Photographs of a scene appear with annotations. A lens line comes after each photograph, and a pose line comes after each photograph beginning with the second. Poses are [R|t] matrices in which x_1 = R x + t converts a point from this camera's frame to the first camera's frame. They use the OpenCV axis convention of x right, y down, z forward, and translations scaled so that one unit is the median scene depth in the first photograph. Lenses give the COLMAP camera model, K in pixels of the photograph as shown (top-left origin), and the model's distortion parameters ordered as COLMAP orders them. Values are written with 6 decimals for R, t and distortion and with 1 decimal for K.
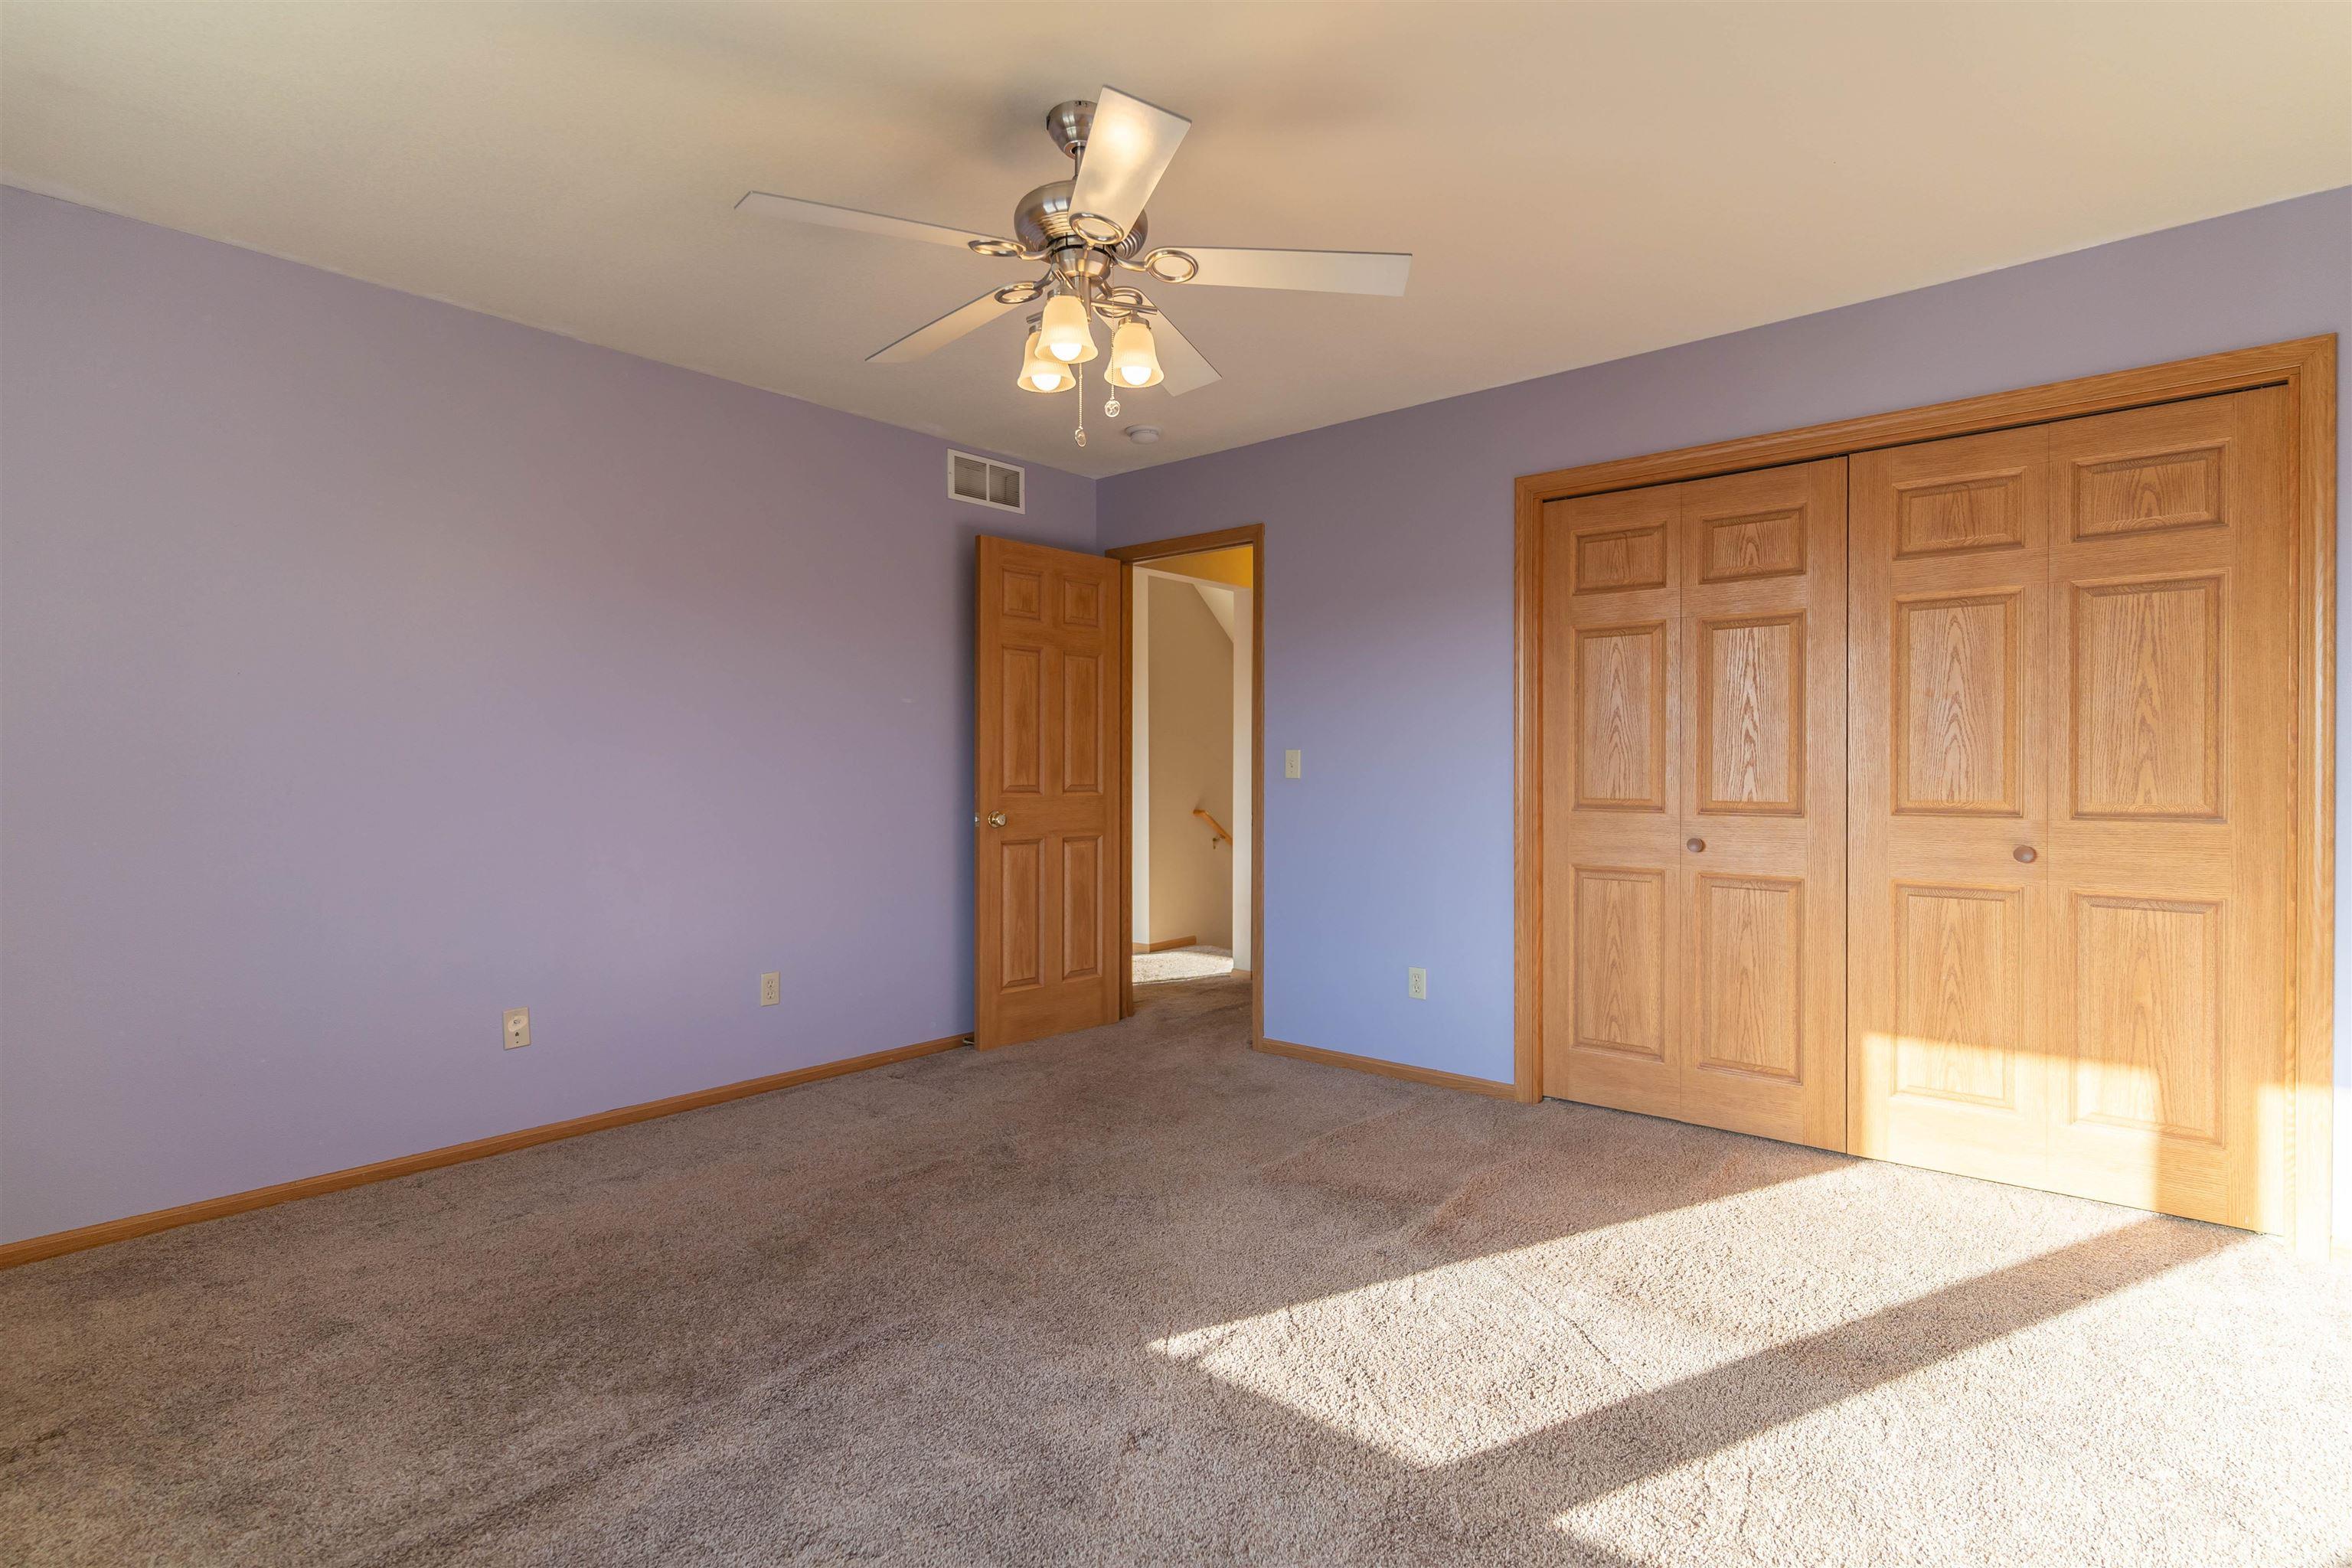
lens RADIAL K [[1151.4, 0, 1176.0], [0, 1151.4, 784.0], [0, 0, 1]] dist [0.022508, 0.000287]
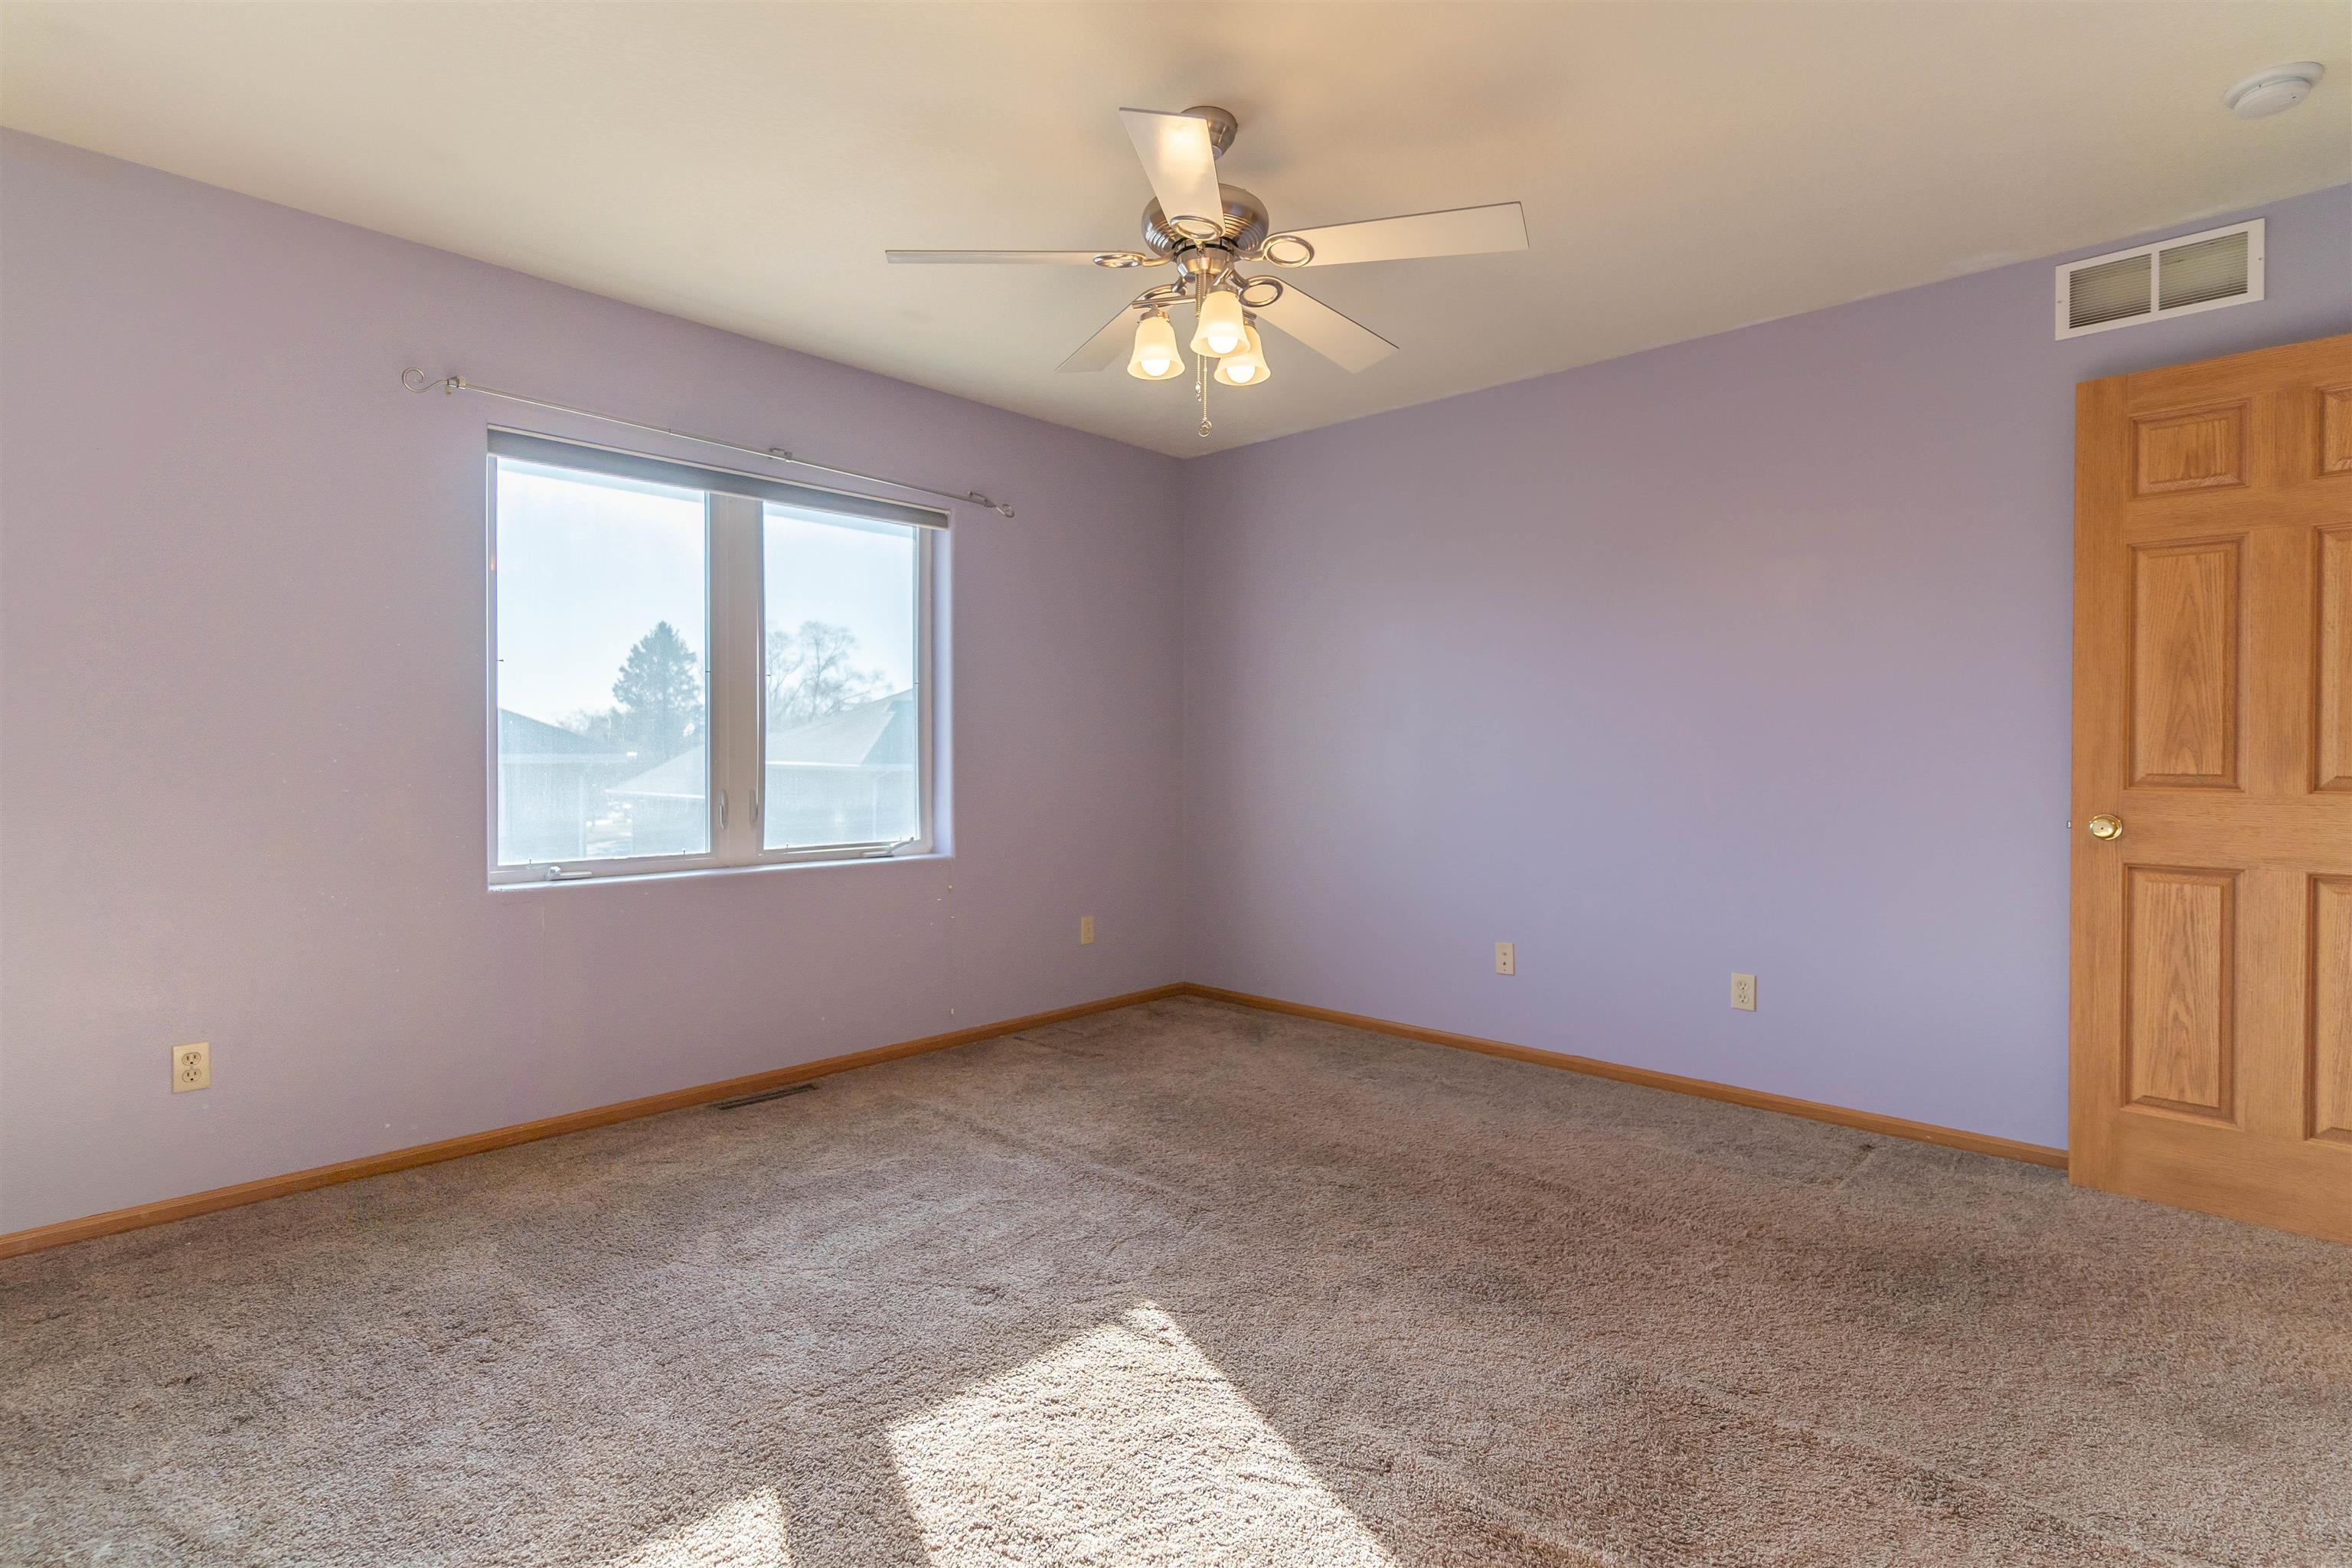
lens RADIAL K [[1162.9, 0, 1186.8], [0, 1162.9, 755.6], [0, 0, 1]] dist [0.000289, 0.000127]
pose [[-0.041373, 0.004194, -0.999135, 0.711160], [-0.015840, 0.999863, 0.004853, -0.004125], [0.999018, 0.016027, -0.041301, 0.755148]]
